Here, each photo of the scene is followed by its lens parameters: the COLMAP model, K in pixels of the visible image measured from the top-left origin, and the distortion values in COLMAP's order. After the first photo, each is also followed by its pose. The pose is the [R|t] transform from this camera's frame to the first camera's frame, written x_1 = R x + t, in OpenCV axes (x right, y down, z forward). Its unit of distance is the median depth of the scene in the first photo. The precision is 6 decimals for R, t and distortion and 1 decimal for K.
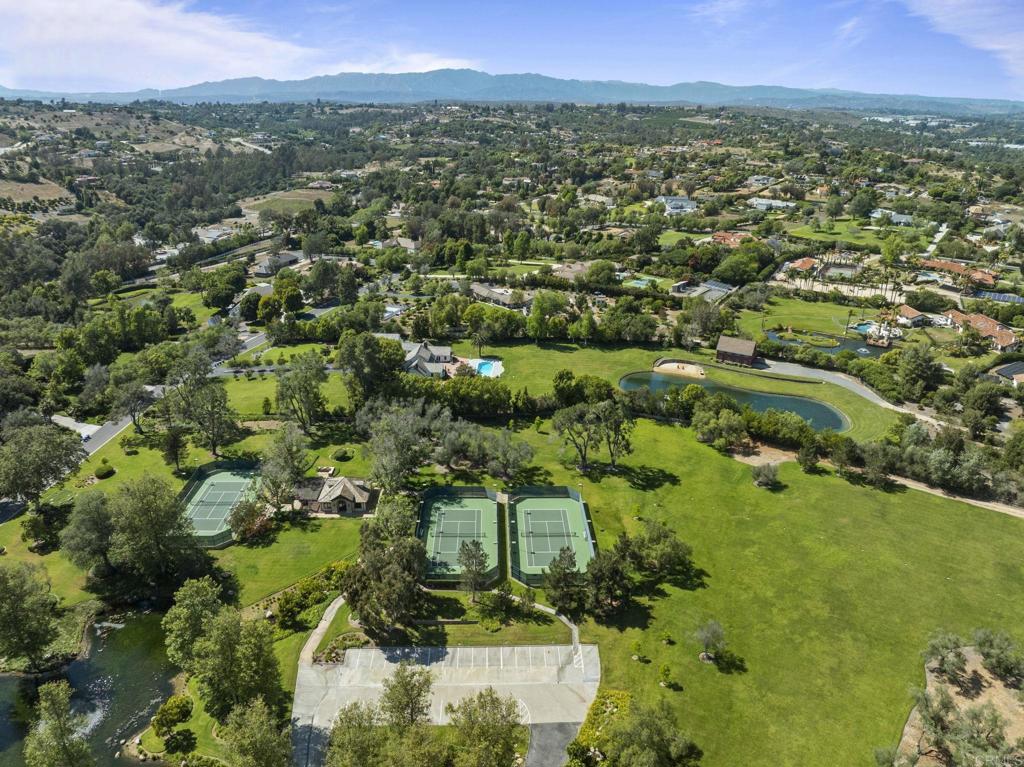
lens RADIAL K [[721.8, 0, 516.4], [0, 721.8, 384.8], [0, 0, 1]] dist [-0.039670, 0.007148]
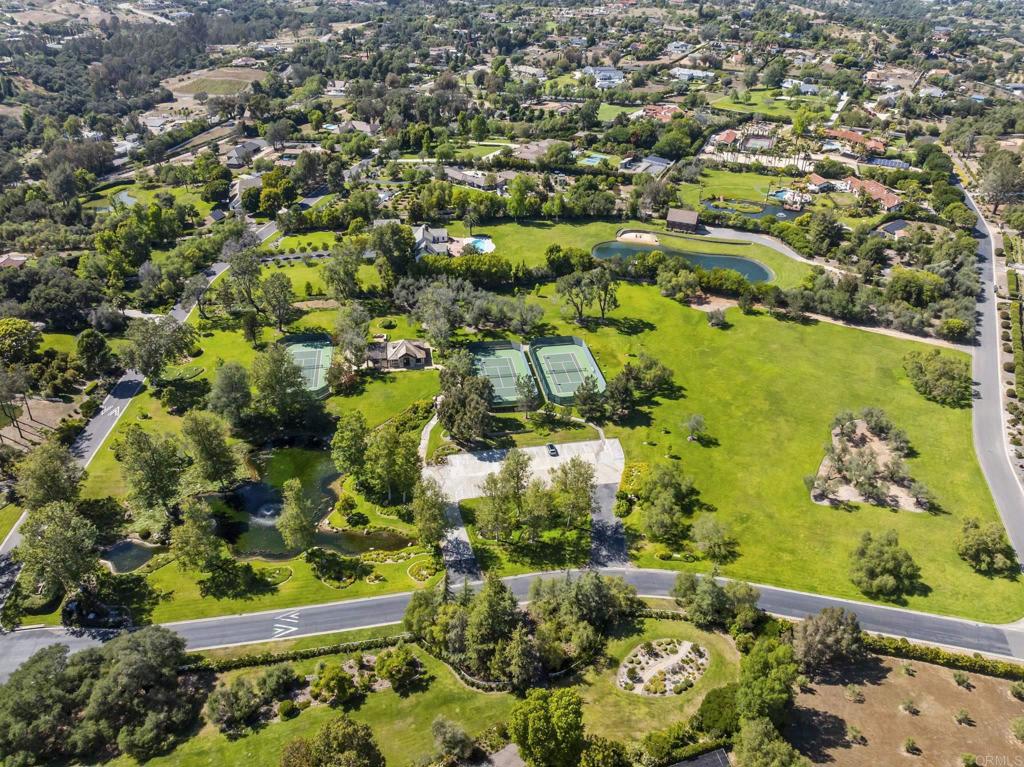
lens RADIAL K [[721.8, 0, 516.4], [0, 721.8, 384.8], [0, 0, 1]] dist [-0.039670, 0.007148]
pose [[0.990732, -0.075128, 0.113167, -0.130455], [0.053359, 0.981405, 0.184385, -0.013336], [-0.124915, -0.176638, 0.976317, -0.200434]]
